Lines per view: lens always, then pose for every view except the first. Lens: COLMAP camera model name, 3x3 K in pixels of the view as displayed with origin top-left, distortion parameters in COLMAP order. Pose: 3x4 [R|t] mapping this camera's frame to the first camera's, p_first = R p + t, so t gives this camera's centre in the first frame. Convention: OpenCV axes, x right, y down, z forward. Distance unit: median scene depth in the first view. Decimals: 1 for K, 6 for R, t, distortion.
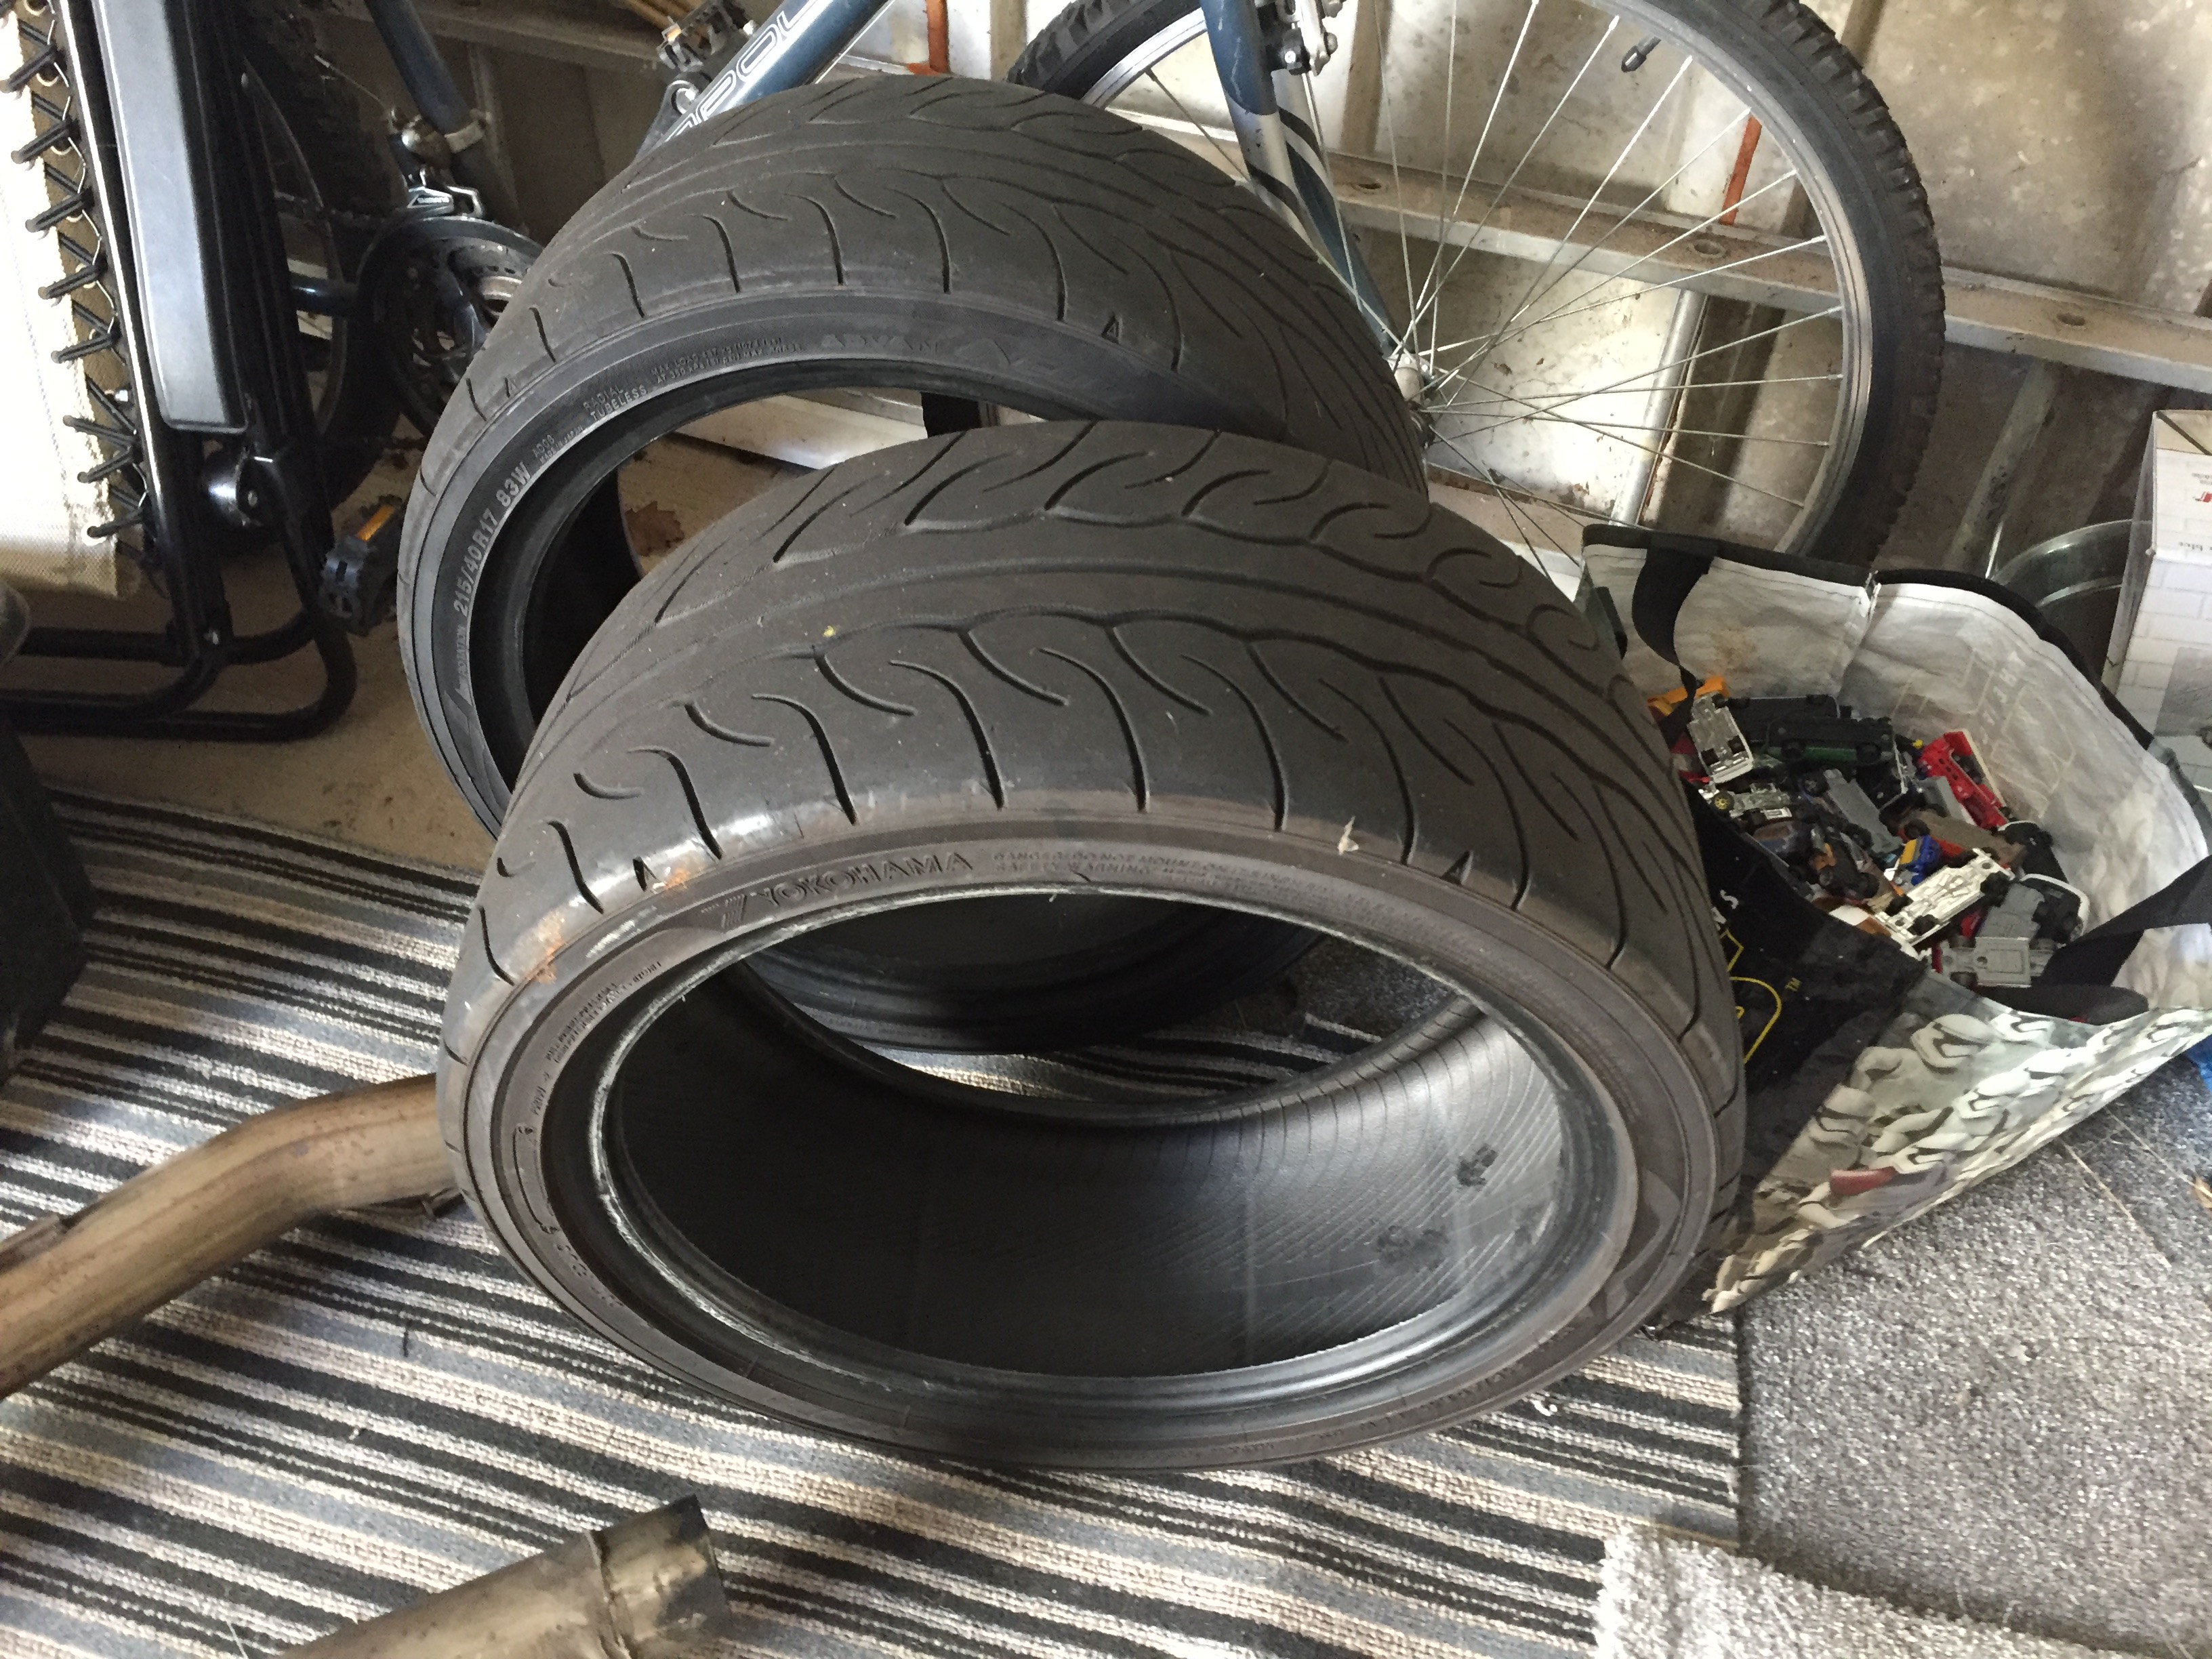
lens RADIAL K [[1861.5, 0, 1109.6], [0, 1861.5, 815.4], [0, 0, 1]] dist [0.071528, -0.096040]
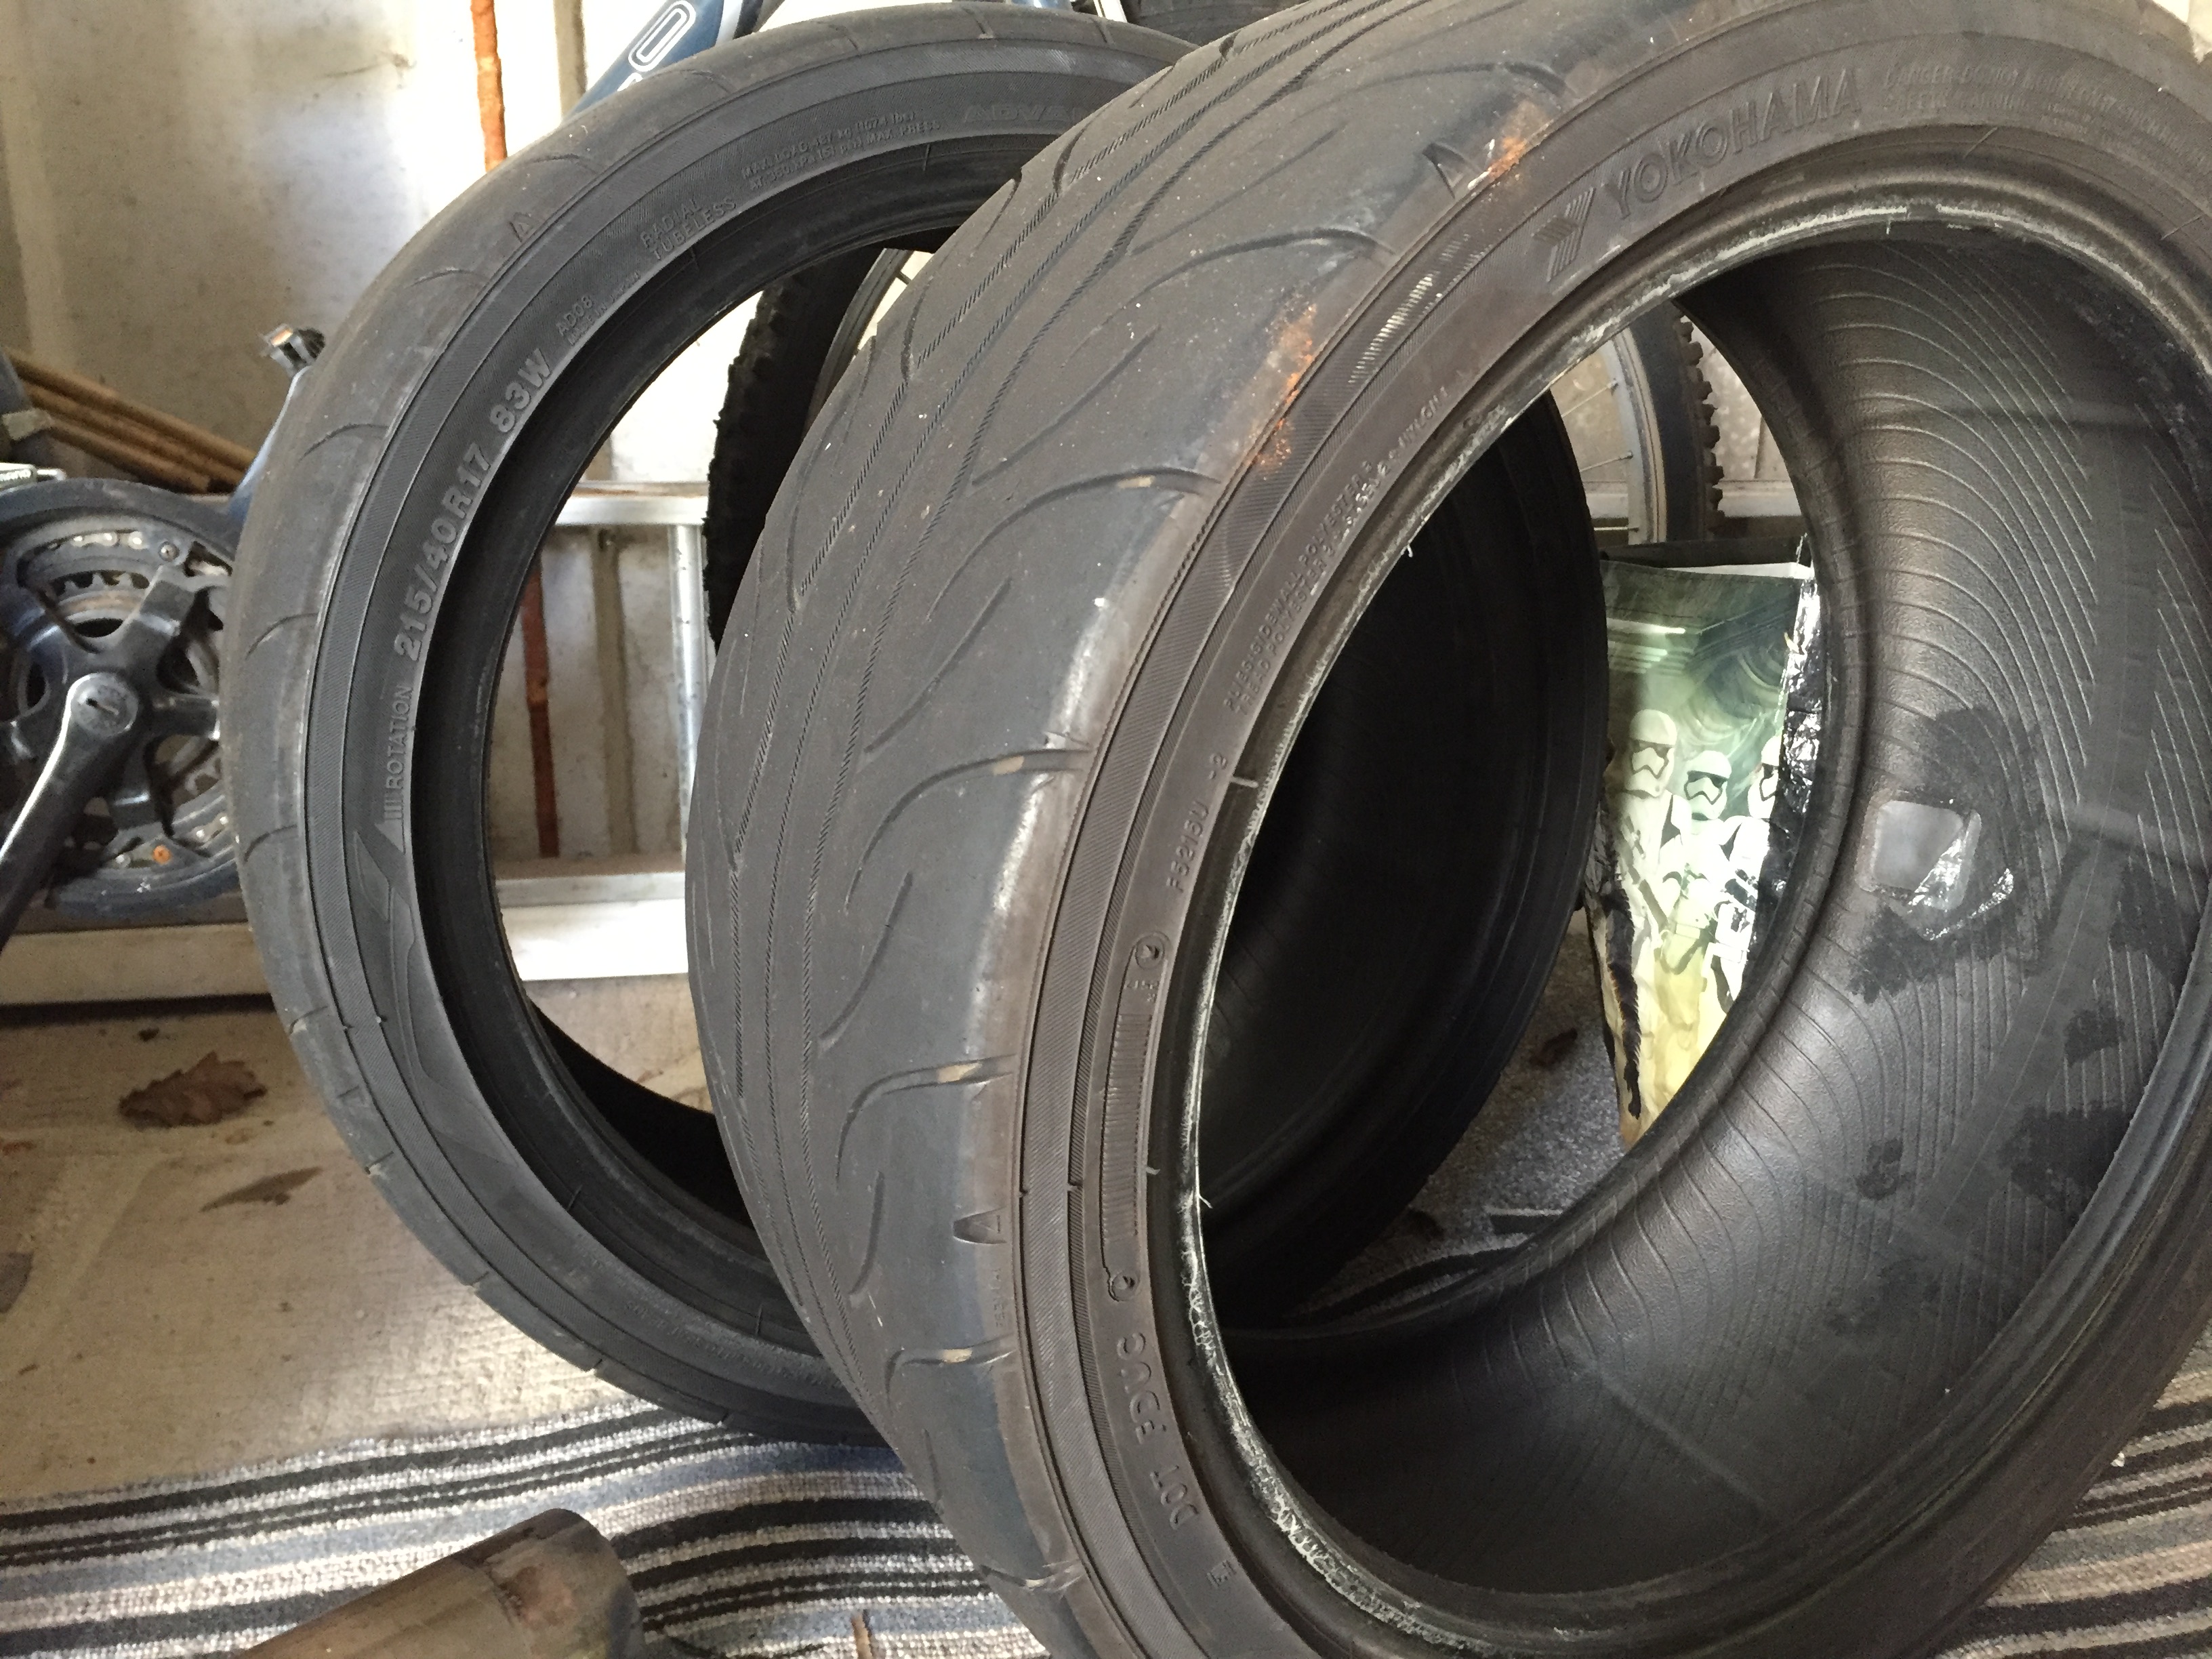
lens RADIAL K [[1894.2, 0, 1106.0], [0, 1894.2, 829.5], [0, 0, 1]] dist [0.081255, -0.120503]
pose [[0.858316, -0.168898, 0.484527, -0.438920], [0.387447, 0.832426, -0.396172, 0.264839], [-0.336420, 0.527770, 0.779924, 0.436329]]
